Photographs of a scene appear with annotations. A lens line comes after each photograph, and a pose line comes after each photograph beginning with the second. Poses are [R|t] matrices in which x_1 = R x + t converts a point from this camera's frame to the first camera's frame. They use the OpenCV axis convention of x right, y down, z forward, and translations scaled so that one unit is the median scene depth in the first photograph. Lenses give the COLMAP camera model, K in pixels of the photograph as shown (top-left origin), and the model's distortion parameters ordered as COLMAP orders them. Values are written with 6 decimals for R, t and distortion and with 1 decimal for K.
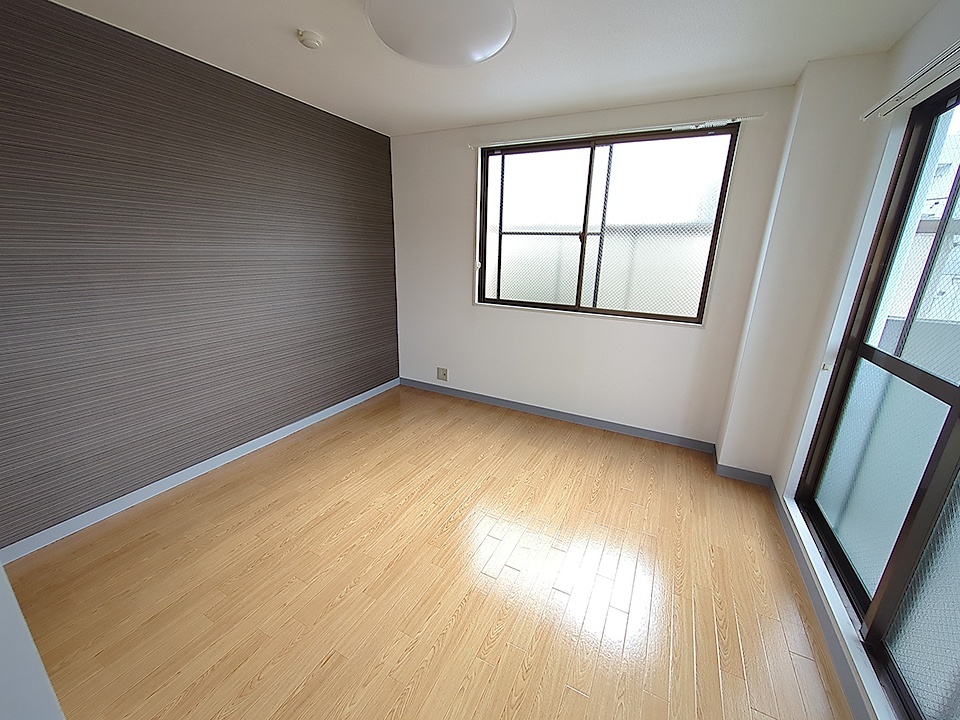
lens RADIAL K [[376.3, 0, 486.8], [0, 376.3, 358.9], [0, 0, 1]] dist [-0.004202, -0.000169]
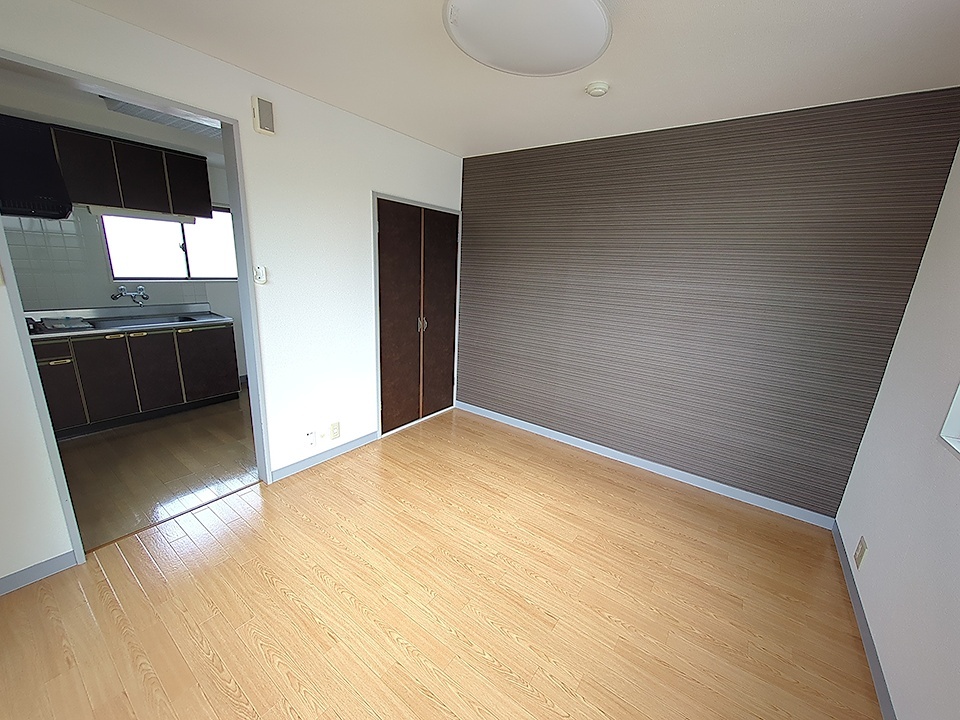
lens RADIAL K [[376.3, 0, 486.8], [0, 376.3, 358.9], [0, 0, 1]] dist [-0.004202, -0.000169]
pose [[-0.151837, 0.200518, -0.967852, 0.575660], [-0.328203, 0.913418, 0.240730, -0.224682], [0.932324, 0.354204, -0.072880, 0.781596]]
